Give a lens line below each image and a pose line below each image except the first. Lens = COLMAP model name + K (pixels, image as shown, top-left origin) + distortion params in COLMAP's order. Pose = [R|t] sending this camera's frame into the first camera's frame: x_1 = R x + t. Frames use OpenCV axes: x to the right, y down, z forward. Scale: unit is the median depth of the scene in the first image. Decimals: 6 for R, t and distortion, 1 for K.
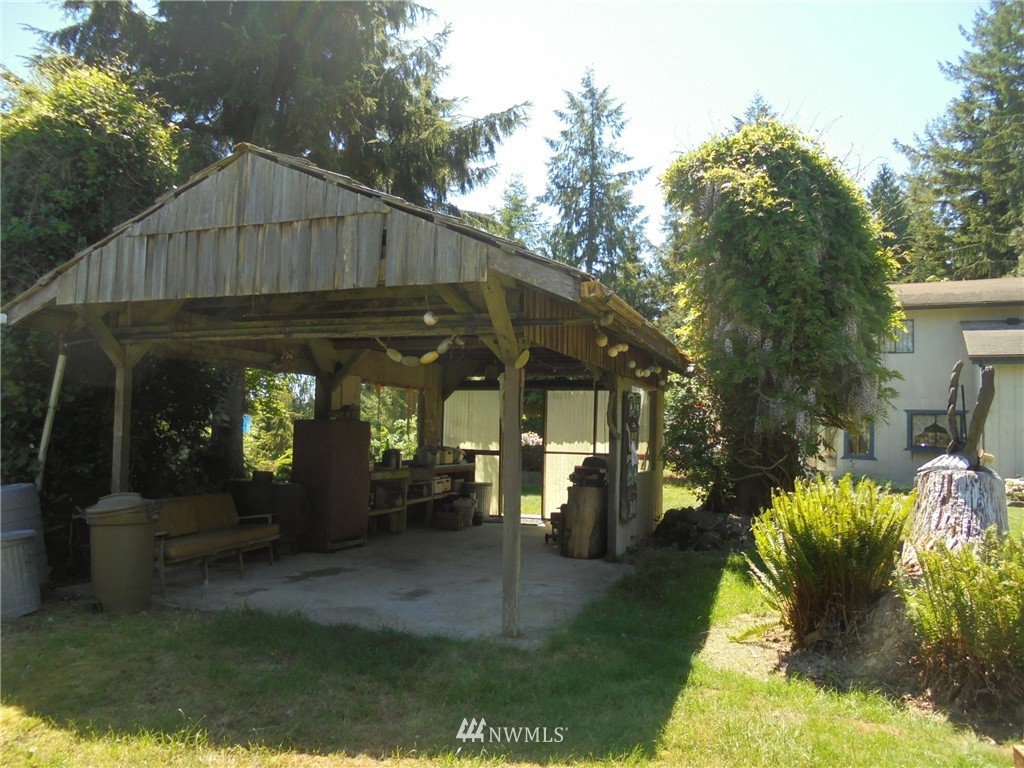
lens RADIAL K [[757.9, 0, 512.0], [0, 757.9, 384.0], [0, 0, 1]] dist [-0.074829, 0.003095]
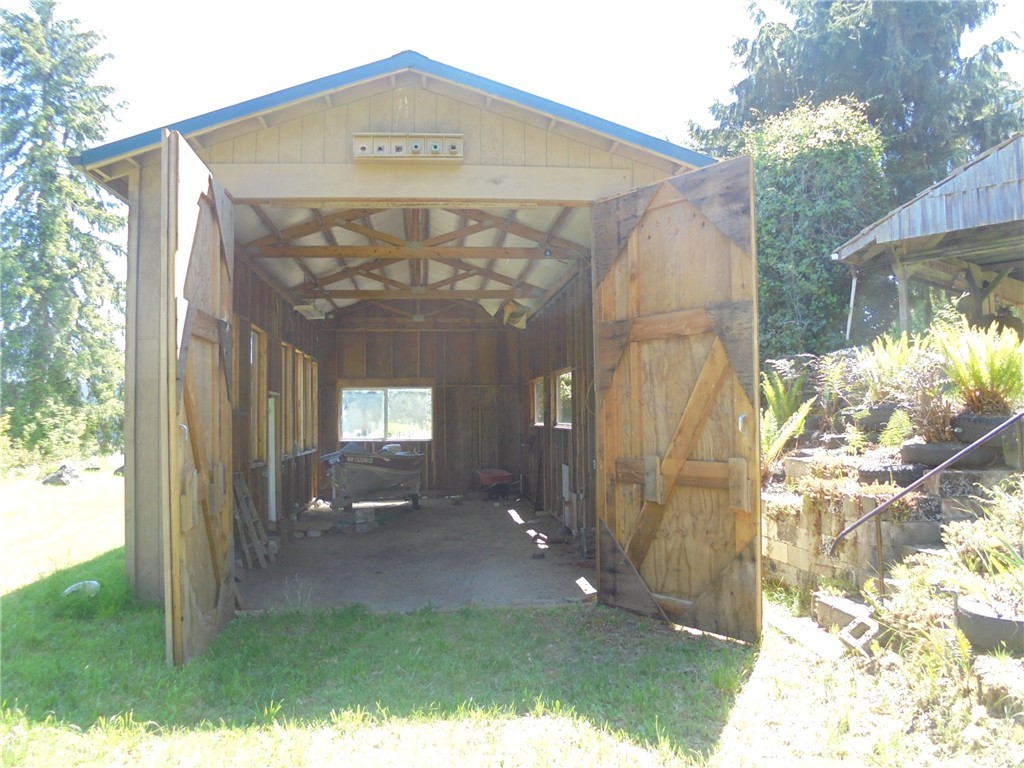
lens RADIAL K [[757.9, 0, 512.0], [0, 757.9, 384.0], [0, 0, 1]] dist [-0.074829, 0.003095]
pose [[0.853052, -0.054525, -0.518970, -0.446491], [0.060287, 0.998164, -0.005775, 0.182315], [0.518333, -0.026361, 0.854773, -0.961842]]
